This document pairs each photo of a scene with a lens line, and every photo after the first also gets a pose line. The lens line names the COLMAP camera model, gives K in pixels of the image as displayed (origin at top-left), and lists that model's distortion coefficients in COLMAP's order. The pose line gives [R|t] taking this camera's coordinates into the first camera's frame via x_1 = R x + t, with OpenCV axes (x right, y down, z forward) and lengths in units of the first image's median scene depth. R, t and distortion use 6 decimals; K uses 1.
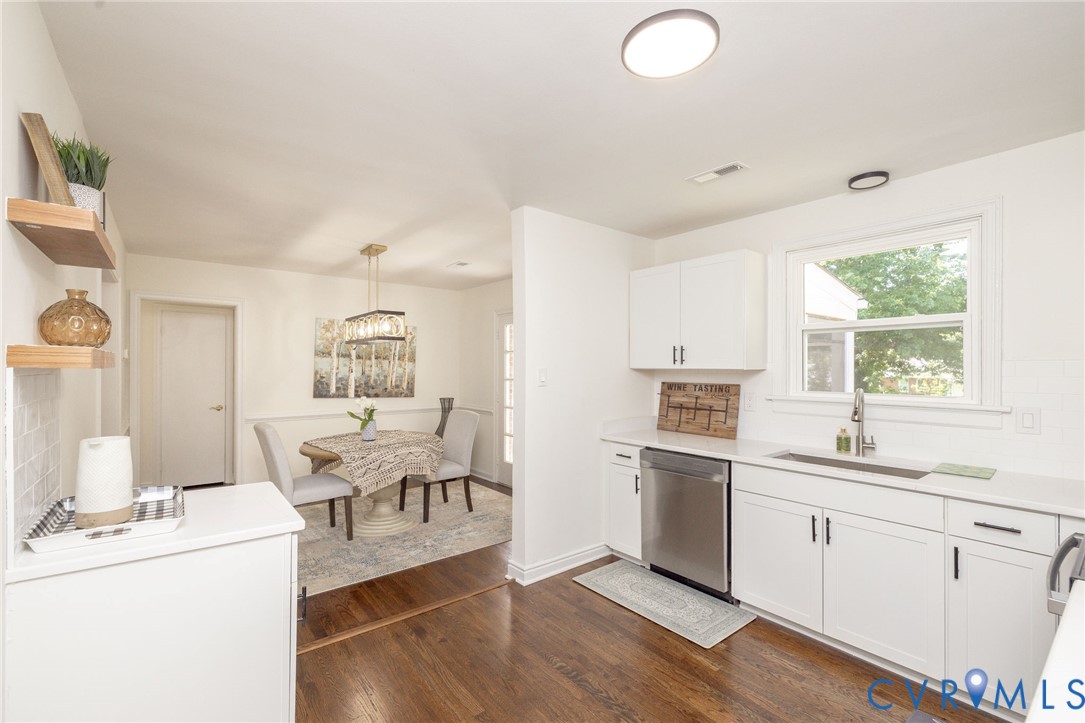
lens RADIAL K [[462.9, 0, 540.5], [0, 462.9, 364.1], [0, 0, 1]] dist [0.000075, -0.000020]
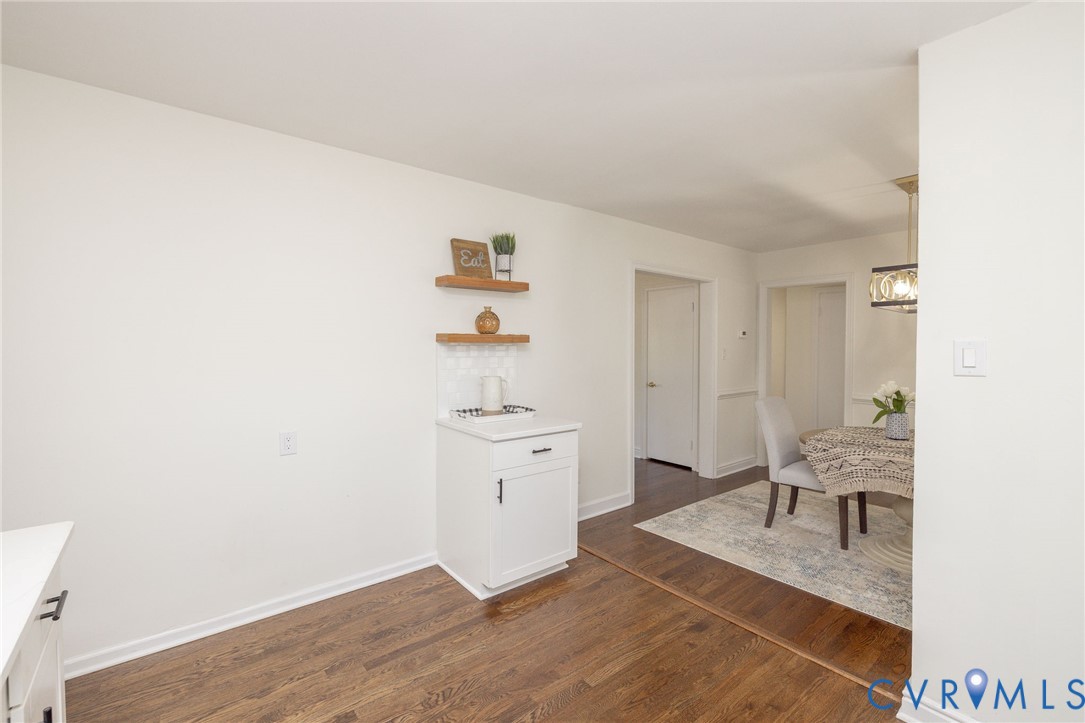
lens RADIAL K [[462.9, 0, 522.3], [0, 462.9, 350.3], [0, 0, 1]] dist [0.000075, -0.000020]
pose [[0.002815, 0.008925, -0.999956, 0.494919], [0.005864, 0.999943, 0.008941, 0.010845], [0.999979, -0.005888, 0.002762, 0.488087]]
